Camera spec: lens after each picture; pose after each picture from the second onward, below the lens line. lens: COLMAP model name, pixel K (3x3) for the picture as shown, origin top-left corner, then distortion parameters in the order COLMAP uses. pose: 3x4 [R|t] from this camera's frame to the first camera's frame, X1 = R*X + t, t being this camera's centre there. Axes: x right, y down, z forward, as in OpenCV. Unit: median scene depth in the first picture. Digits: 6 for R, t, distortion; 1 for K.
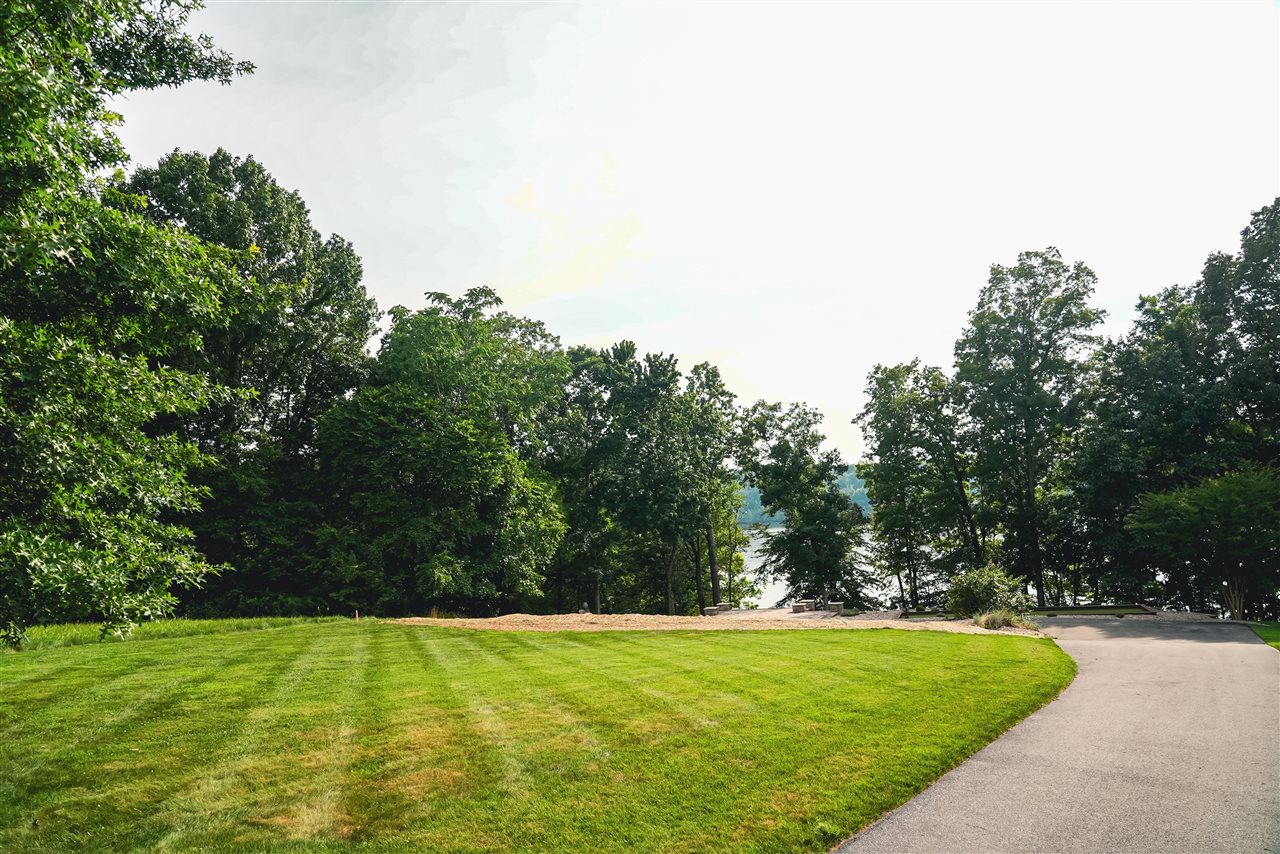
lens RADIAL K [[867.3, 0, 635.3], [0, 867.3, 414.6], [0, 0, 1]] dist [-0.027751, 0.017388]
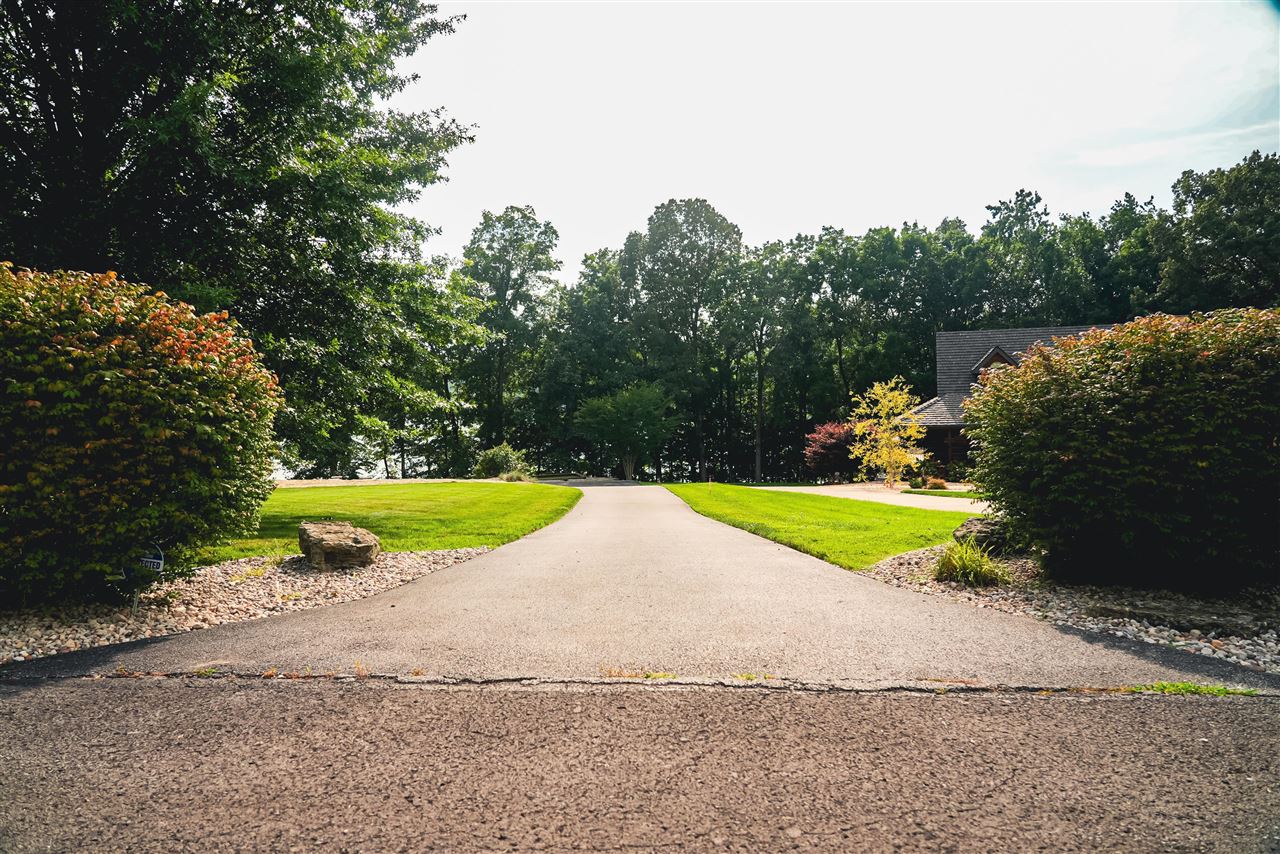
lens RADIAL K [[867.3, 0, 638.4], [0, 867.3, 422.2], [0, 0, 1]] dist [-0.027751, 0.017388]
pose [[0.803007, 0.014410, 0.595795, -0.146135], [-0.092630, 0.990576, 0.100887, -0.018336], [-0.588727, -0.136201, 0.796775, -0.165078]]
